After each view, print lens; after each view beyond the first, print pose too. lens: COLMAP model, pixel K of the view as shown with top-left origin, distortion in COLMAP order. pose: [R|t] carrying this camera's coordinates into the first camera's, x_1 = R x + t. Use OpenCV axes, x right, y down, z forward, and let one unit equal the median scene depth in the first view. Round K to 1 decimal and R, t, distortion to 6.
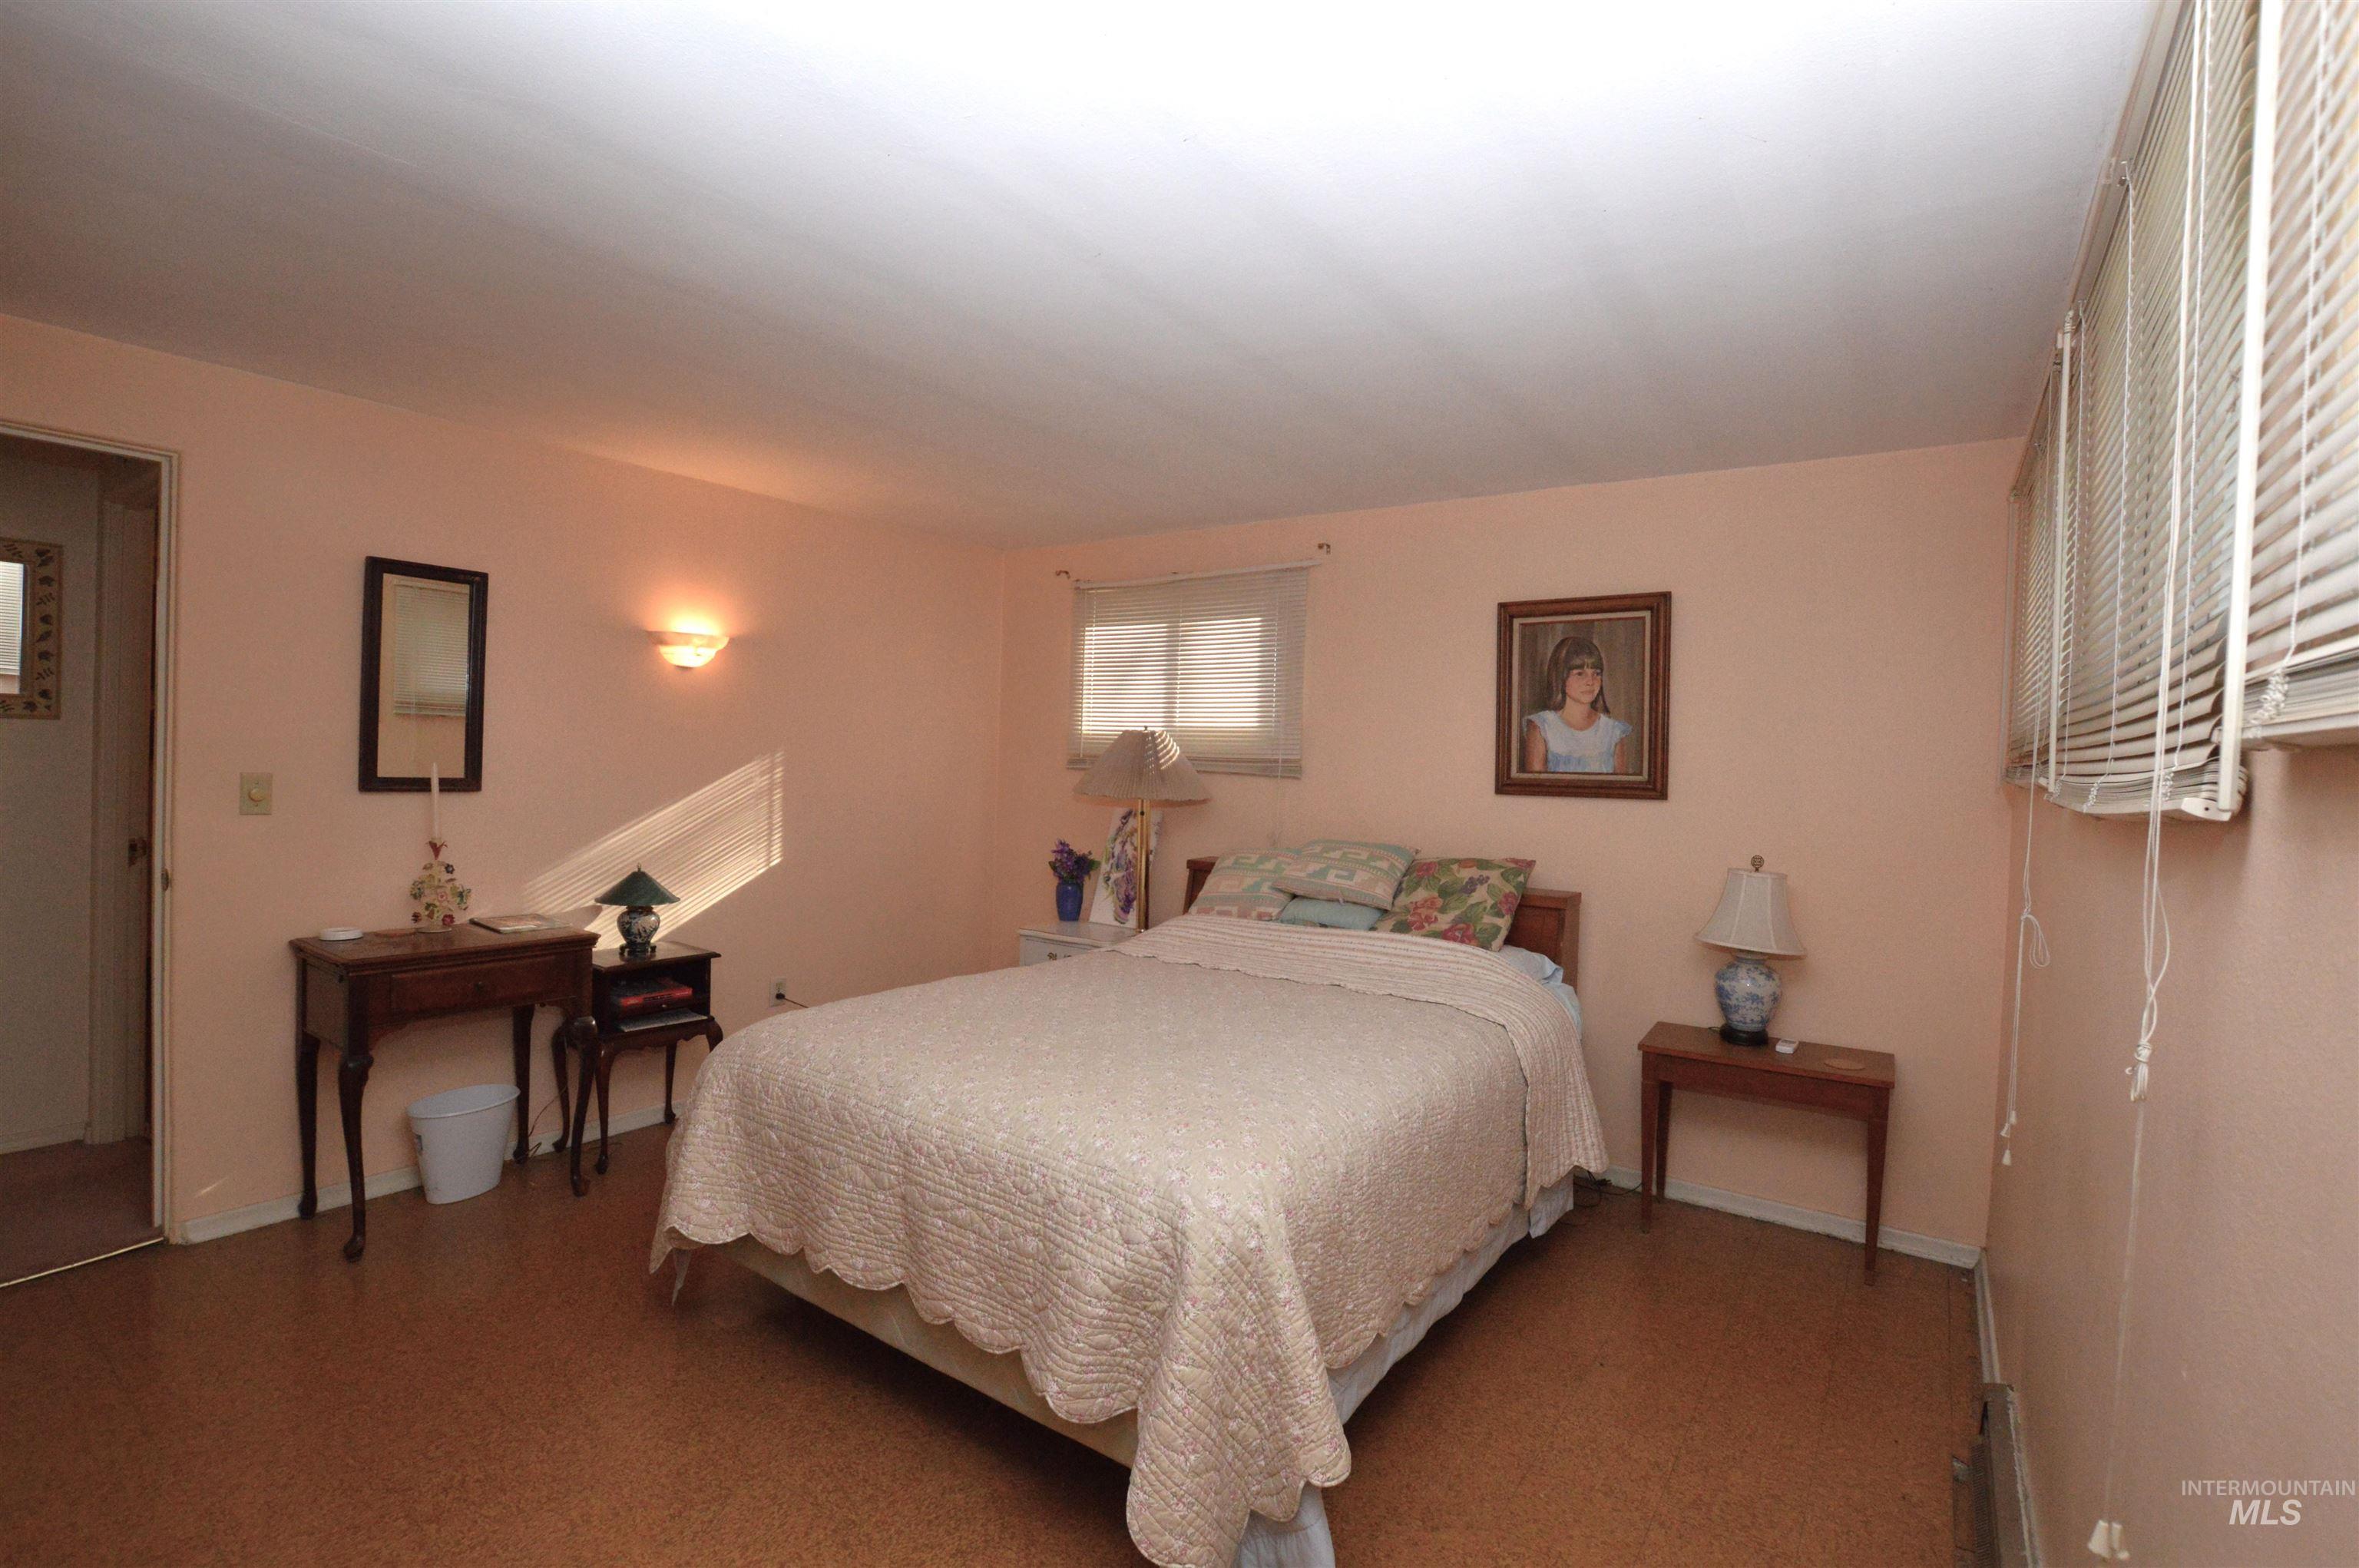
lens RADIAL K [[1058.2, 0, 1170.3], [0, 1058.2, 783.5], [0, 0, 1]] dist [-0.030272, 0.002848]
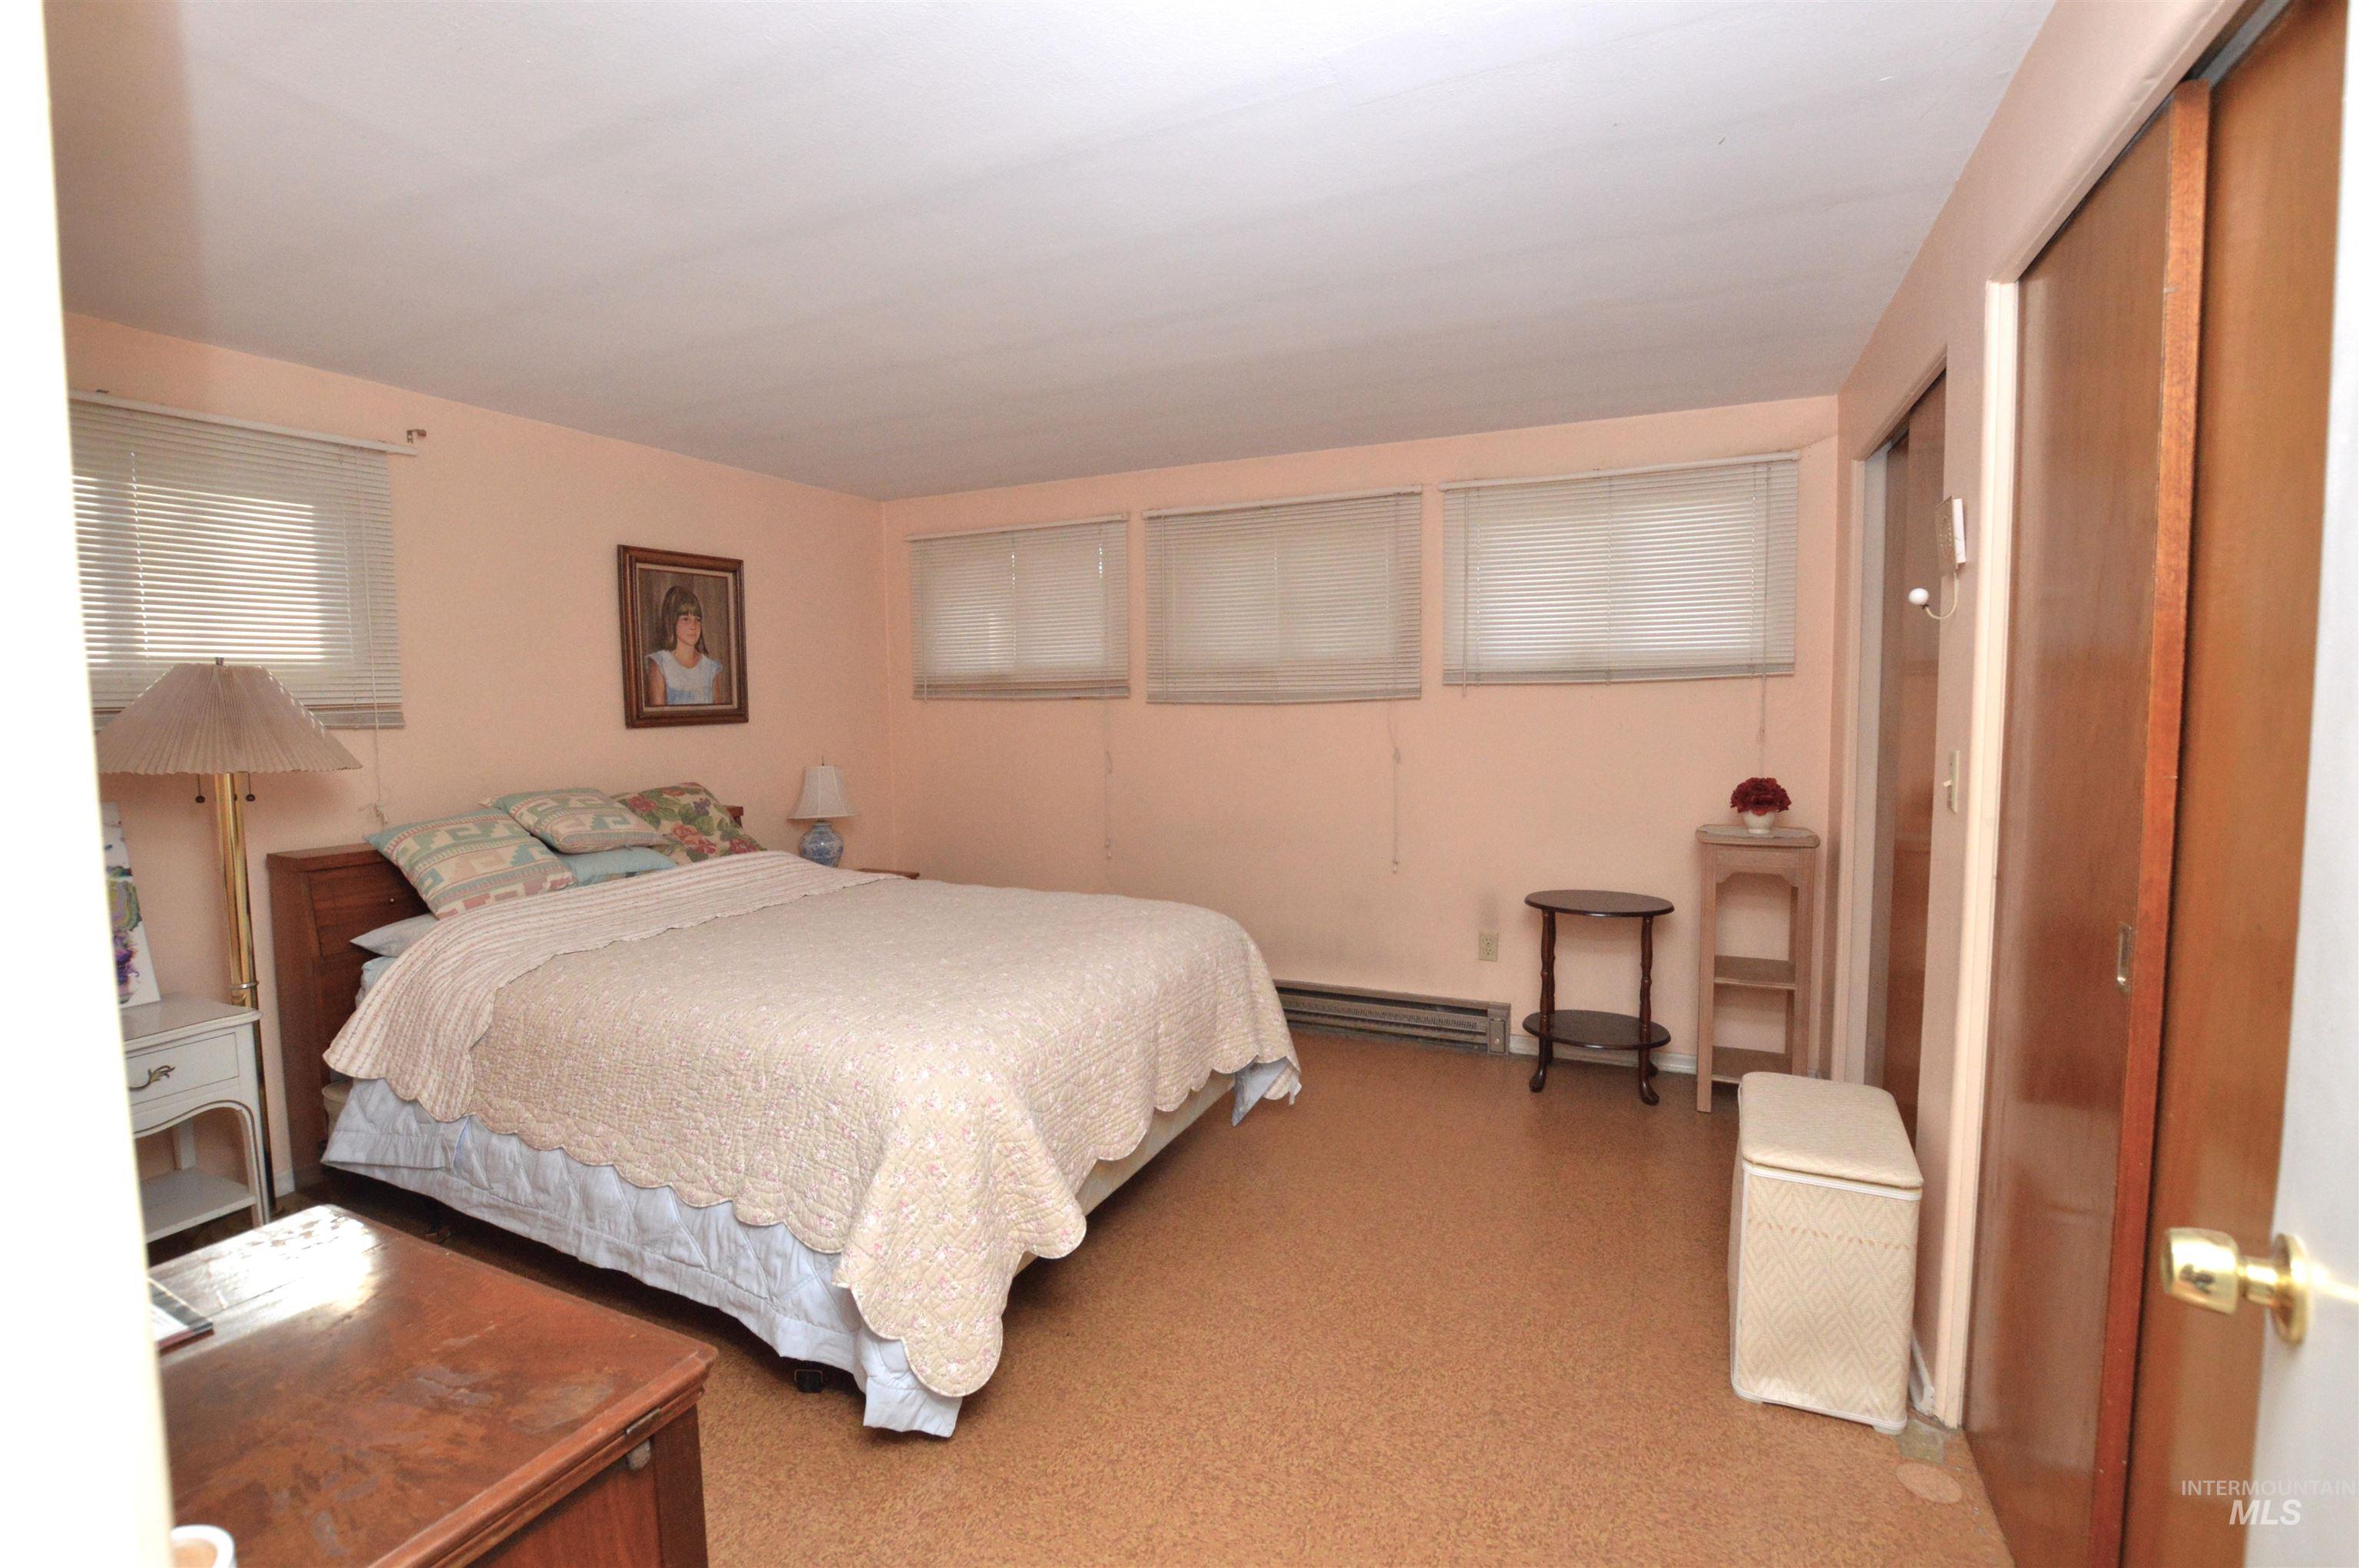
lens RADIAL K [[1058.2, 0, 1170.1], [0, 1058.2, 776.6], [0, 0, 1]] dist [-0.030272, 0.002848]
pose [[-0.179132, -0.091109, 0.979597, -0.844652], [0.047605, 0.993734, 0.101129, -0.023410], [-0.982673, 0.064750, -0.173673, 0.680596]]
